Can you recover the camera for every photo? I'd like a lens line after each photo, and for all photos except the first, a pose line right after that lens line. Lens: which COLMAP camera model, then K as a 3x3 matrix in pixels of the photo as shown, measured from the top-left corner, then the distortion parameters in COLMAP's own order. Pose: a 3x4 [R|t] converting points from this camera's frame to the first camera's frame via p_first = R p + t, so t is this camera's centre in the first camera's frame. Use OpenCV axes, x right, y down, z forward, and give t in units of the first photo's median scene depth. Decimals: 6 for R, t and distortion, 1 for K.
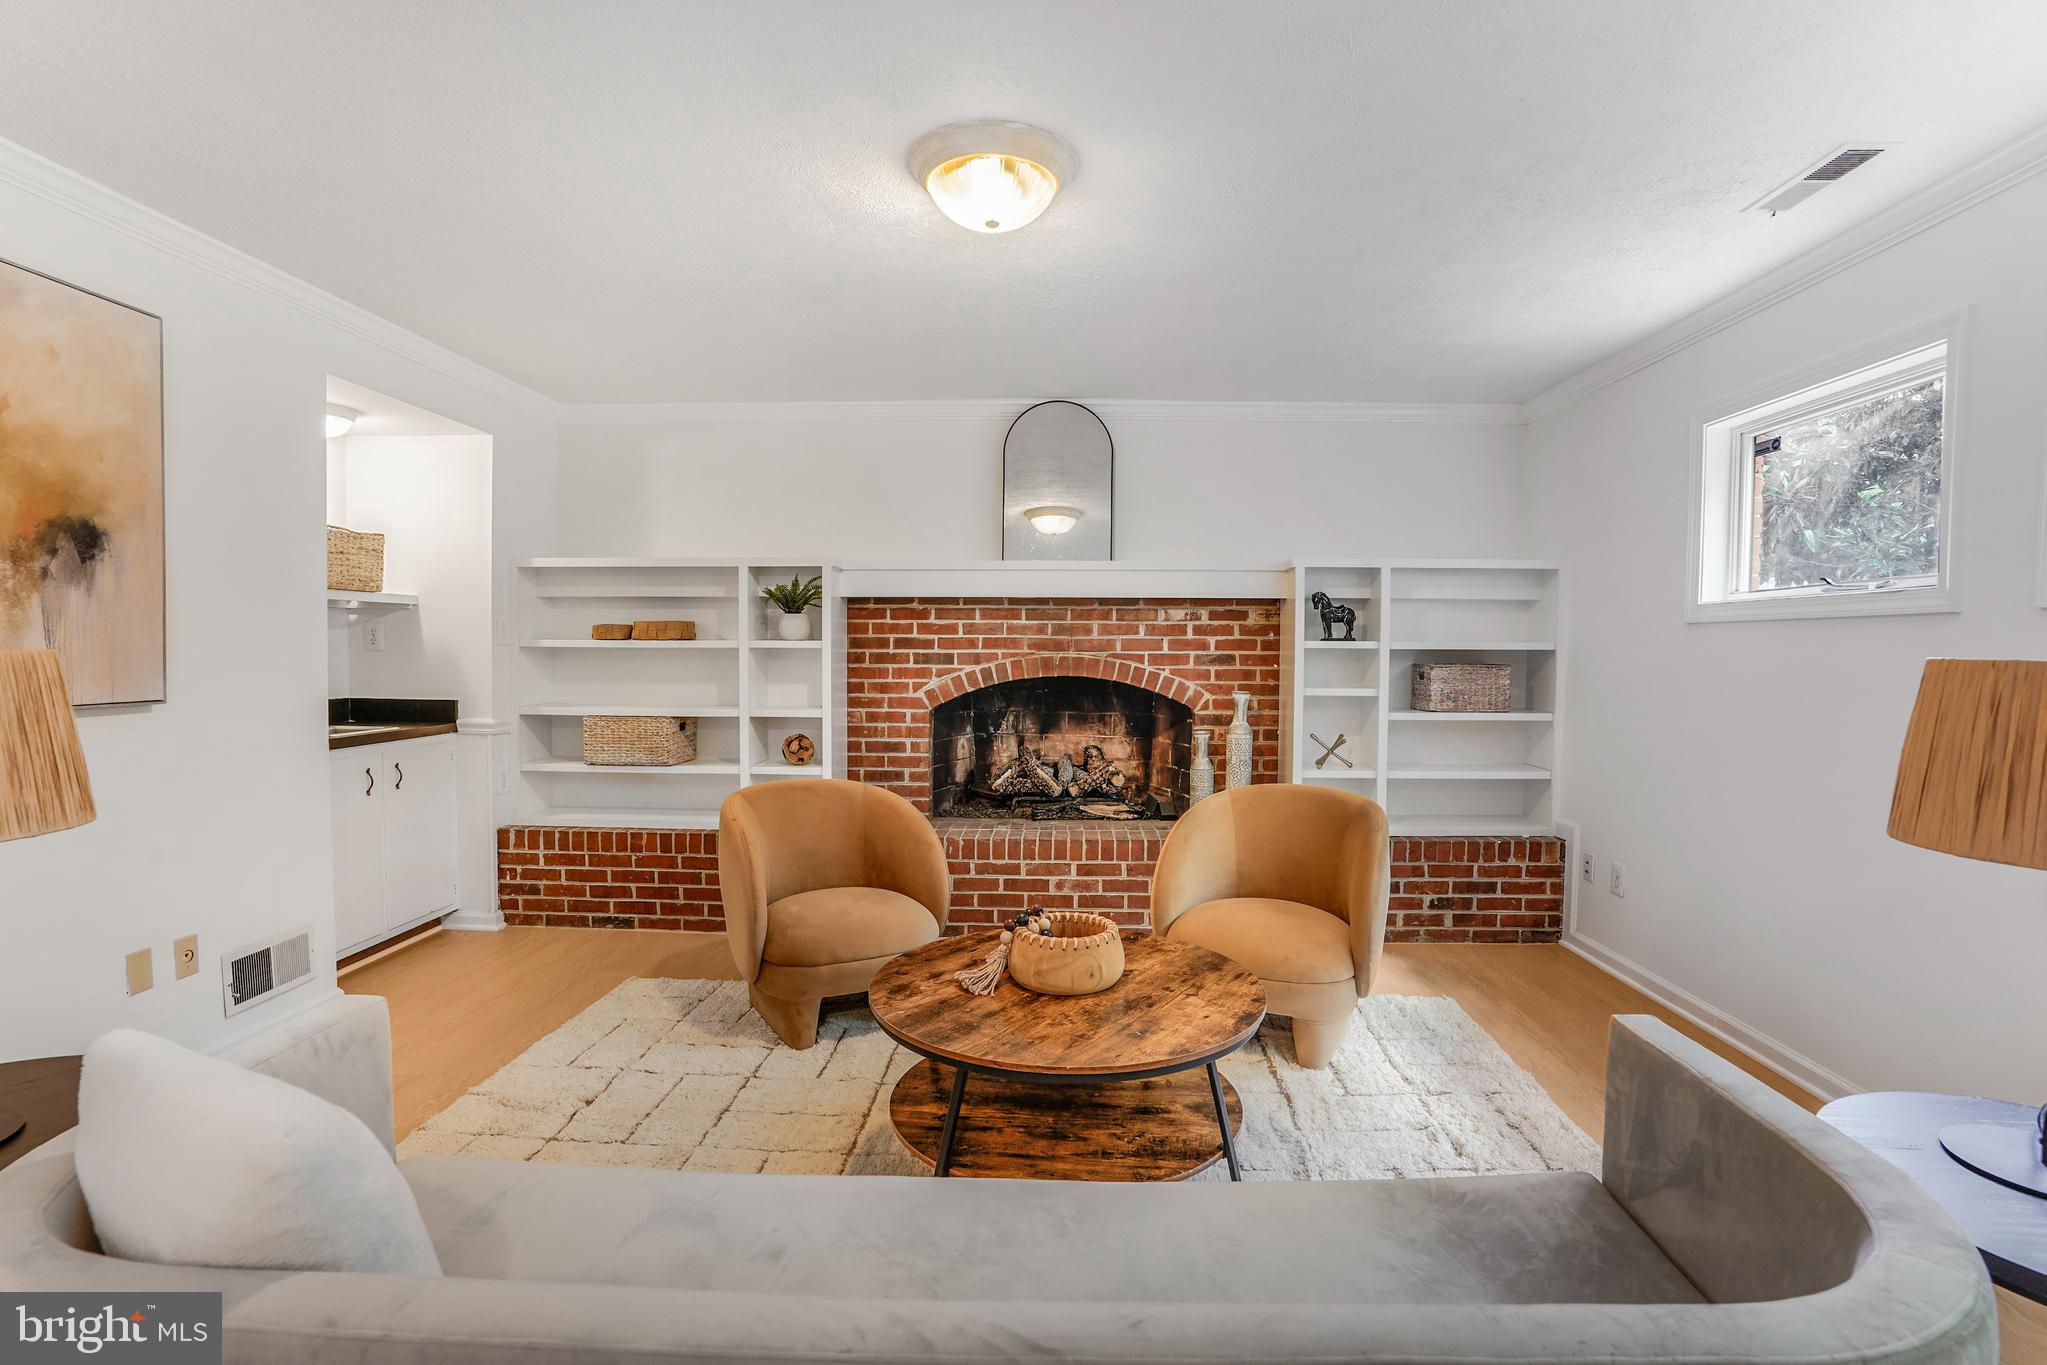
lens RADIAL K [[964.7, 0, 1049.9], [0, 964.7, 693.2], [0, 0, 1]] dist [-0.061627, 0.024837]
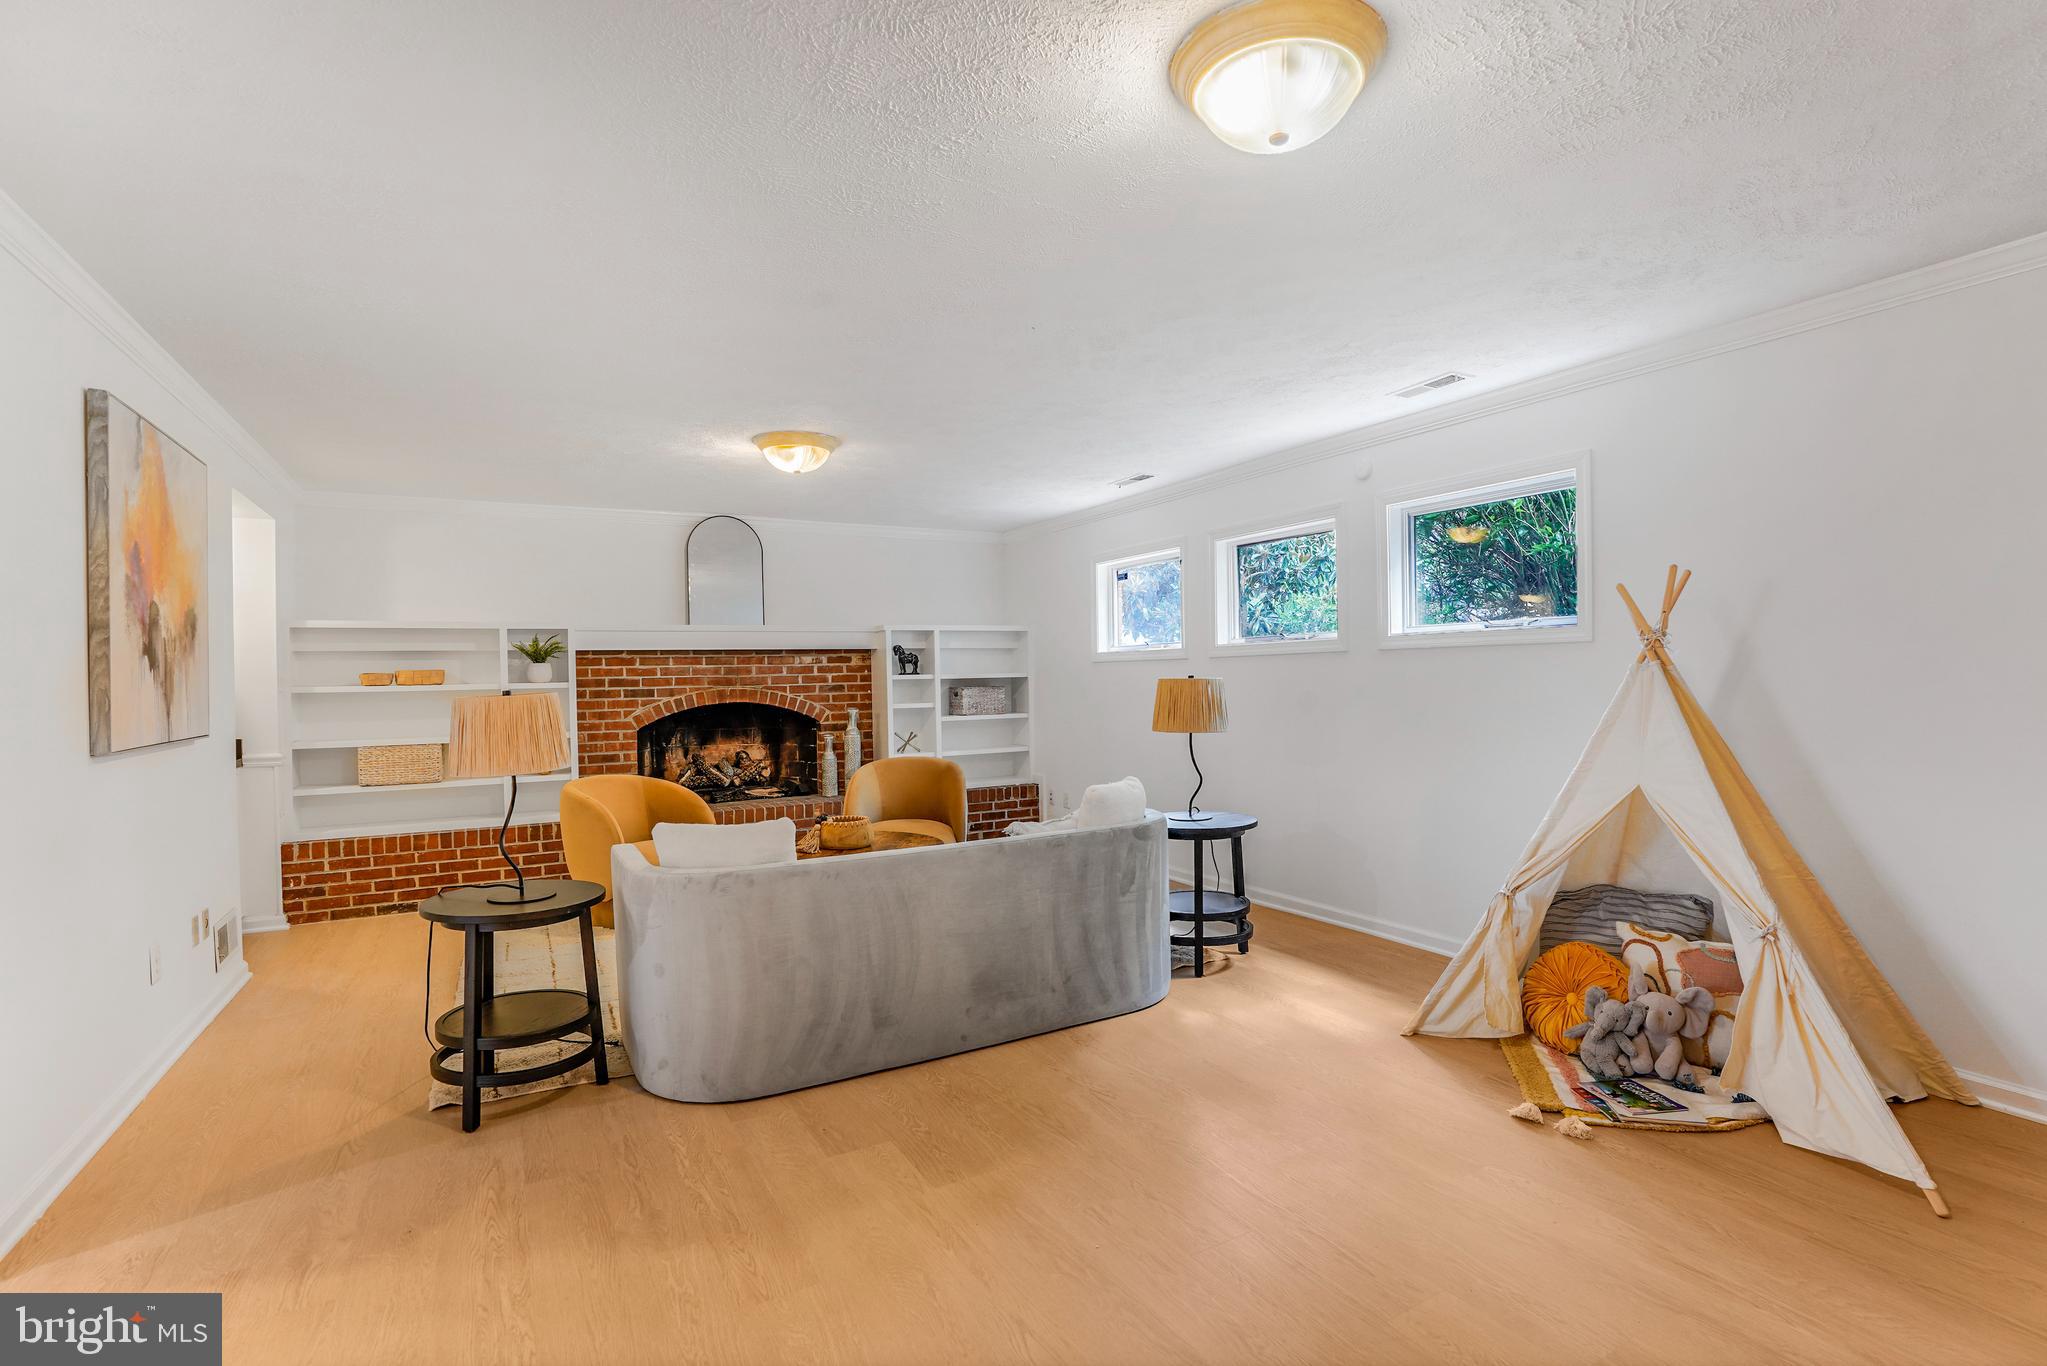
lens RADIAL K [[964.7, 0, 1022.8], [0, 964.7, 679.2], [0, 0, 1]] dist [-0.061627, 0.024837]
pose [[0.859822, -0.023756, 0.510042, -0.365726], [0.046259, 0.998433, -0.031479, 0.013705], [-0.508495, 0.050660, 0.859573, -0.501789]]
